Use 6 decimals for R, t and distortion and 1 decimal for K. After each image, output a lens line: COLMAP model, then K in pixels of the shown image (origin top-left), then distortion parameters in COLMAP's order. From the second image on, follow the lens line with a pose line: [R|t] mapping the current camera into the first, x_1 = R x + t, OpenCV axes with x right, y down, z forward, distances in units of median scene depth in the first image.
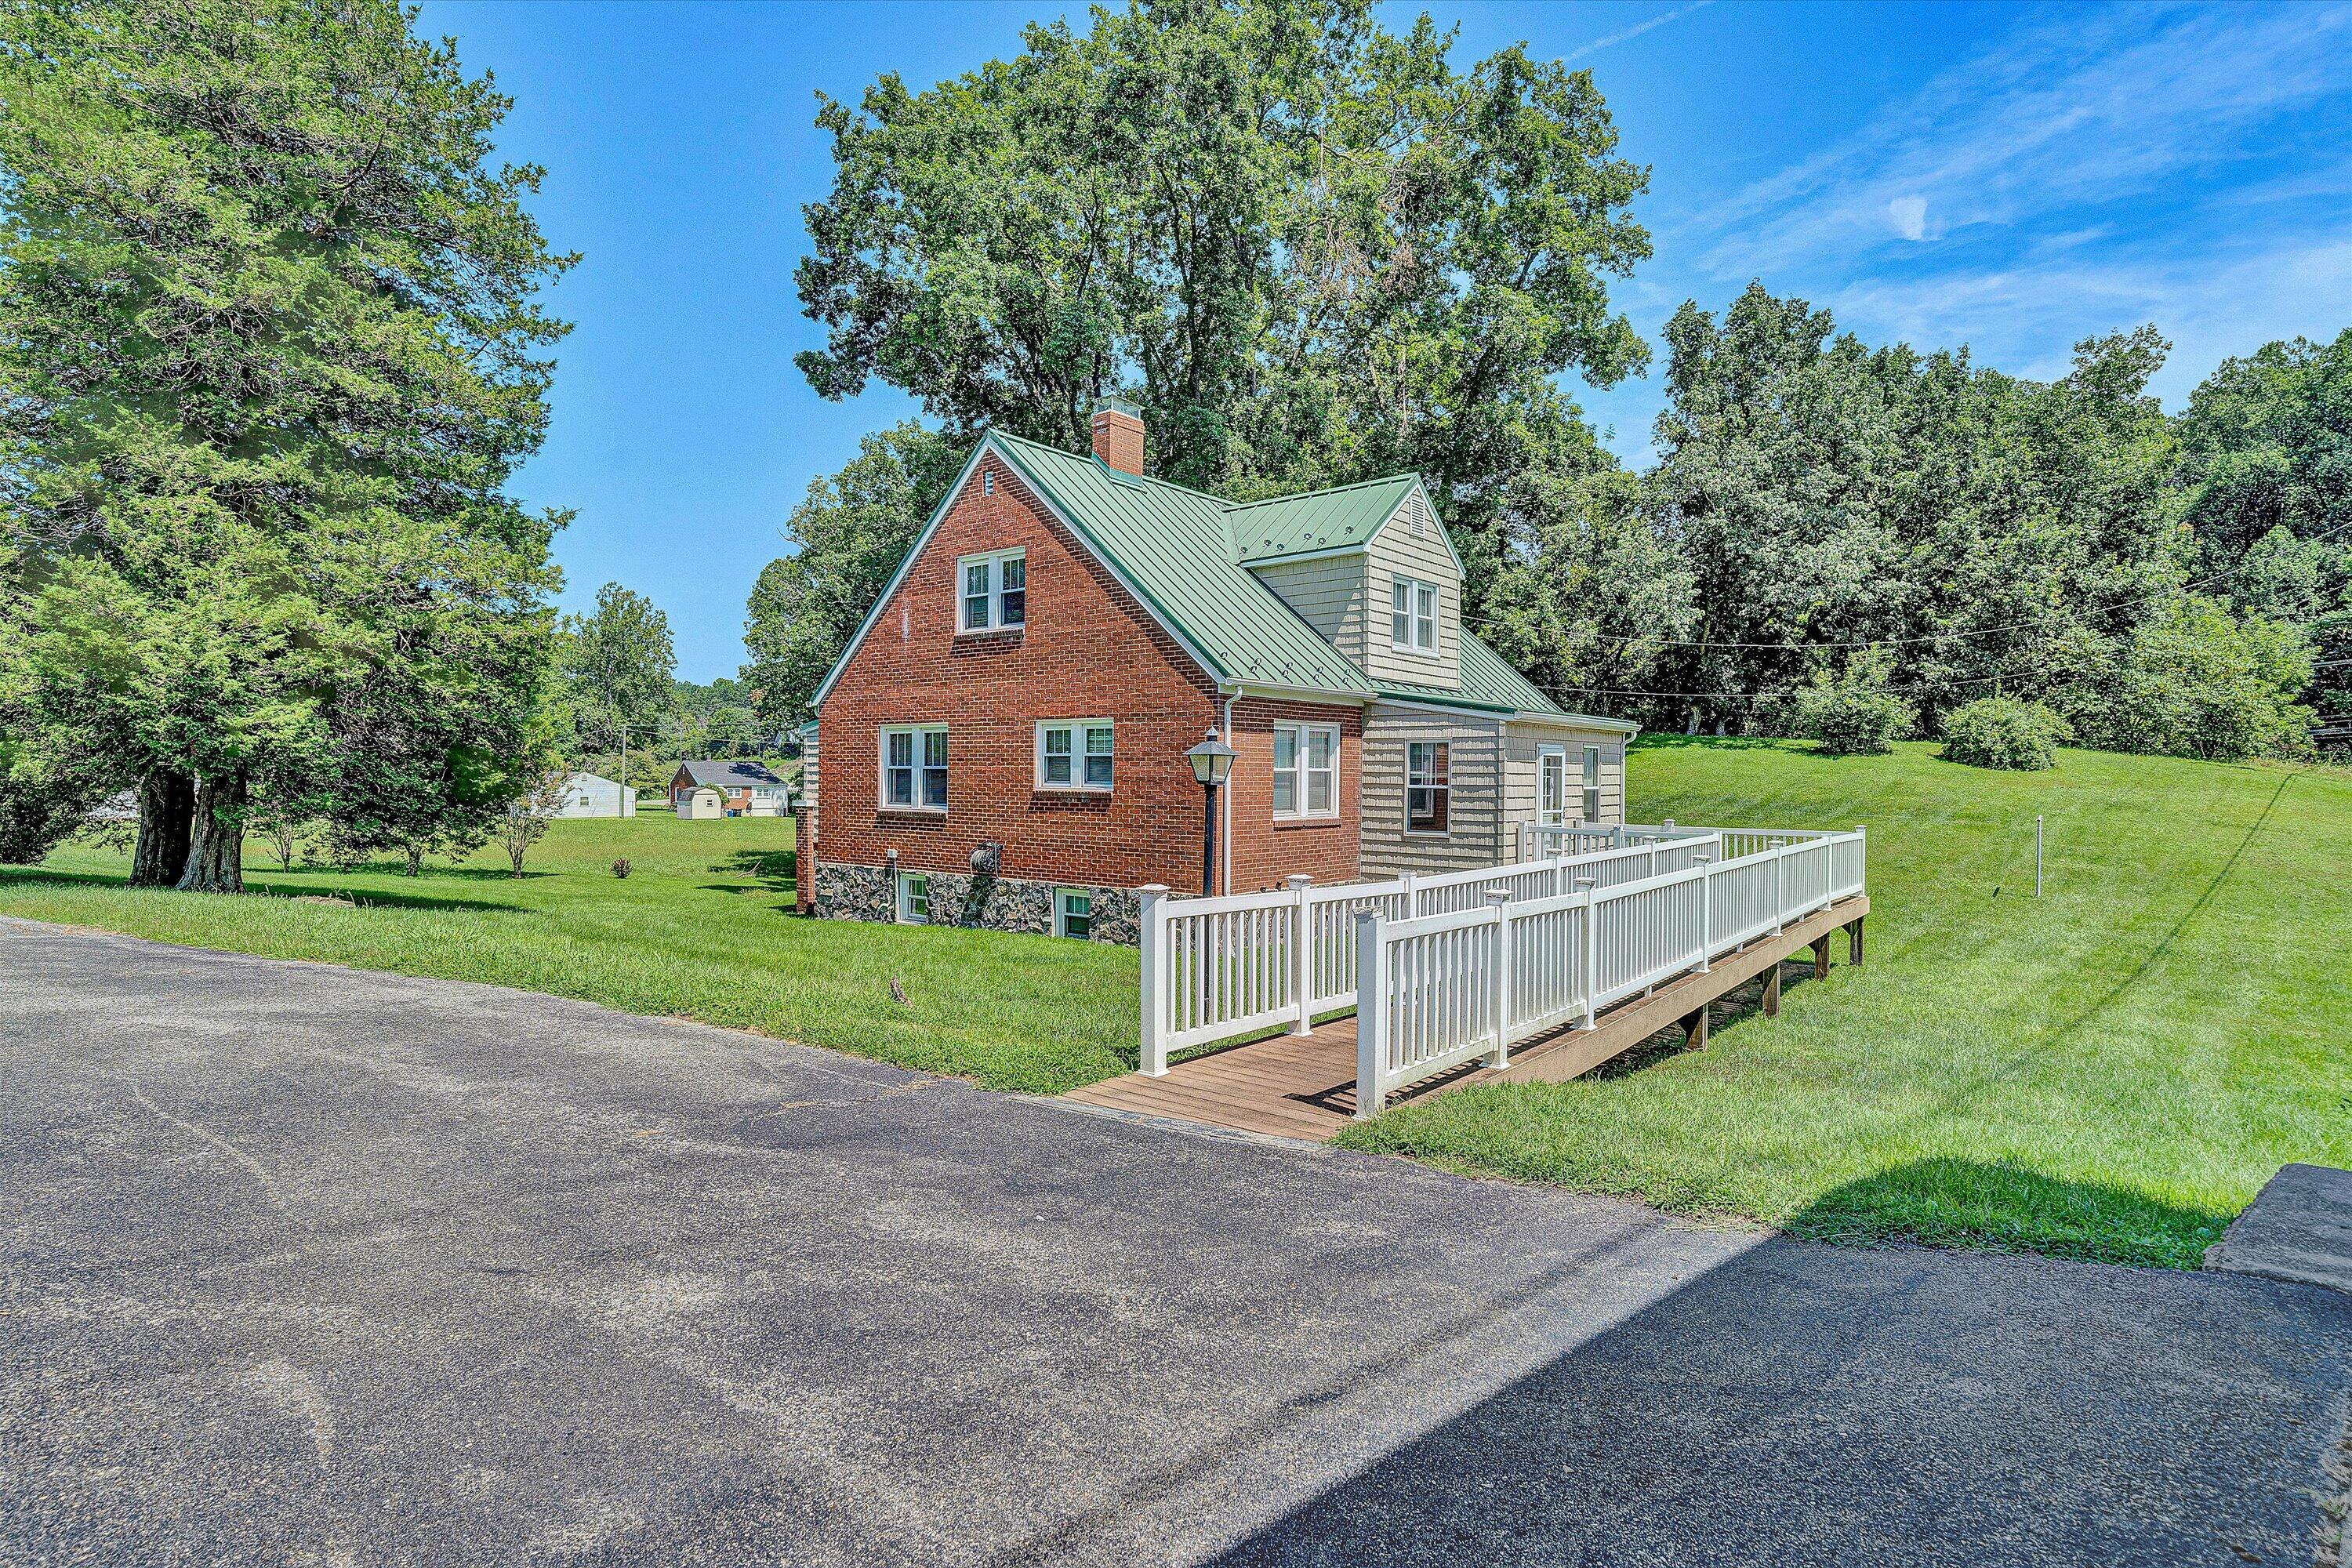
lens RADIAL K [[1199.6, 0, 1176.0], [0, 1199.6, 784.0], [0, 0, 1]] dist [-0.000722, -0.000046]
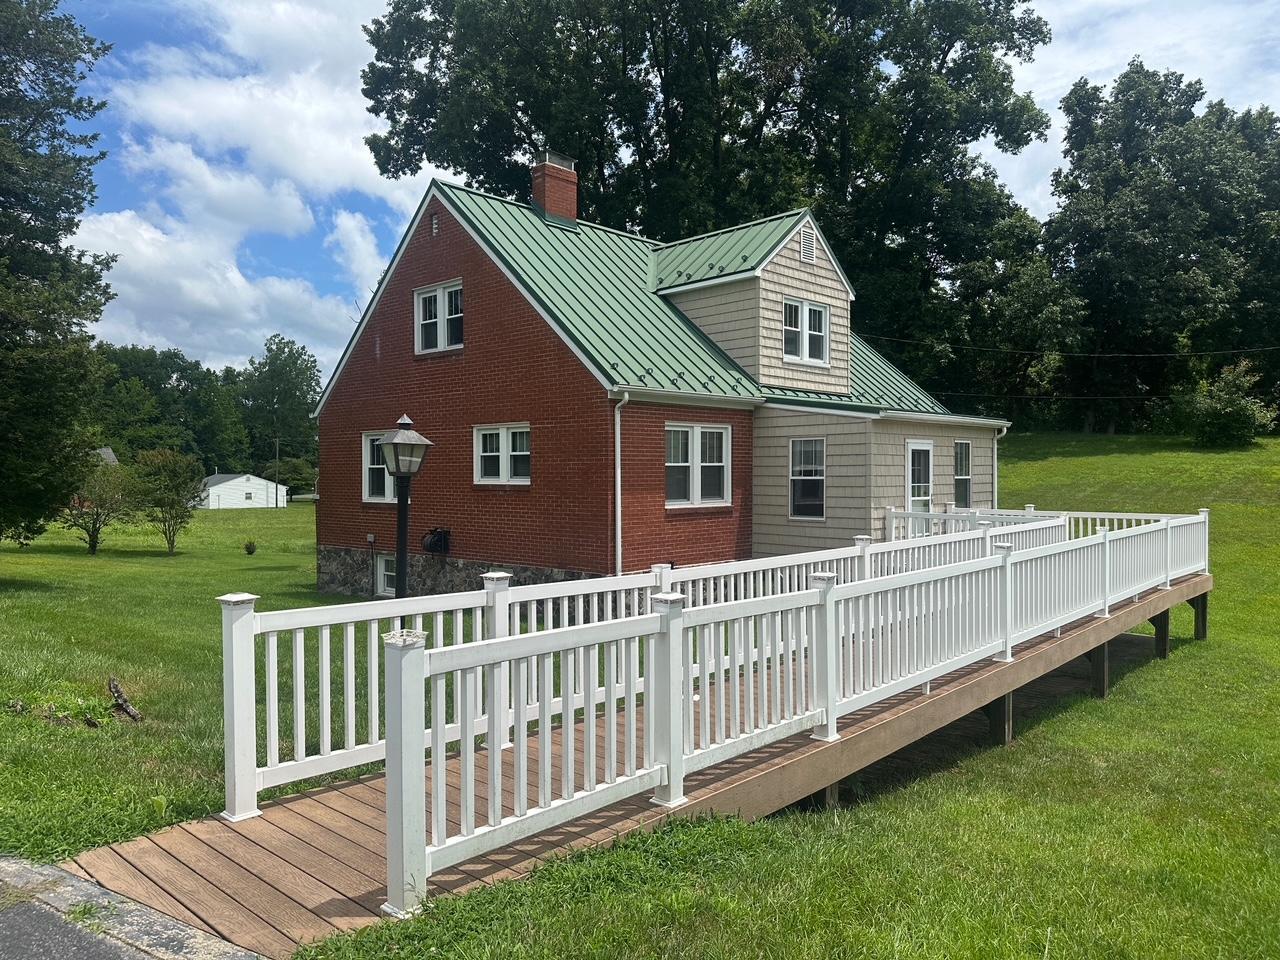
lens RADIAL K [[896.7, 0, 640.0], [0, 896.7, 480.0], [0, 0, 1]] dist [0.078636, -0.087672]
pose [[0.997702, -0.011678, -0.066747, 0.101030], [0.011763, 0.999930, 0.000883, 0.001418], [0.066732, -0.001667, 0.997770, 0.120512]]
